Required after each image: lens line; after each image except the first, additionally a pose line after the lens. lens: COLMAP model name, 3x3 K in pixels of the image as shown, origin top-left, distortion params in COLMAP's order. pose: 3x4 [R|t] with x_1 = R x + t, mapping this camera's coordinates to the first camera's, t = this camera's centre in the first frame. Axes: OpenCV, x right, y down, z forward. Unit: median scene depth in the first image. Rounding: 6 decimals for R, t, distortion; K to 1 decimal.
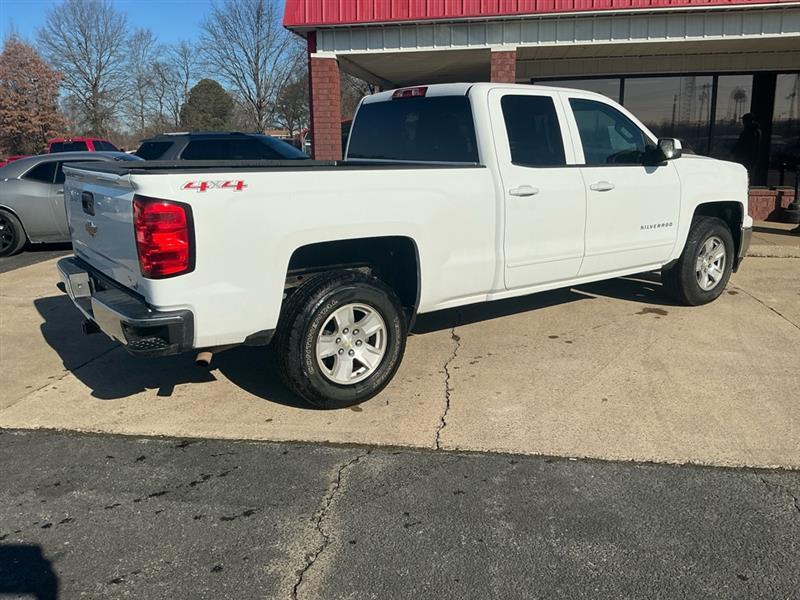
lens RADIAL K [[642.9, 0, 400.0], [0, 642.9, 300.0], [0, 0, 1]] dist [0.120413, -0.212634]
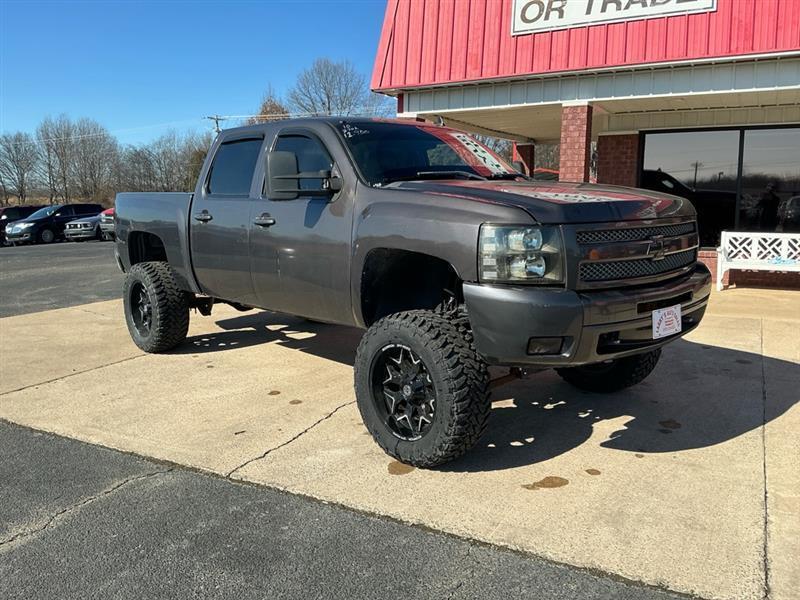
lens RADIAL K [[642.9, 0, 400.0], [0, 642.9, 300.0], [0, 0, 1]] dist [0.120413, -0.212634]
pose [[0.946875, 0.065272, -0.314908, 0.238049], [-0.087606, 0.994507, -0.057280, -0.010369], [0.309439, 0.081825, 0.947392, 0.007640]]
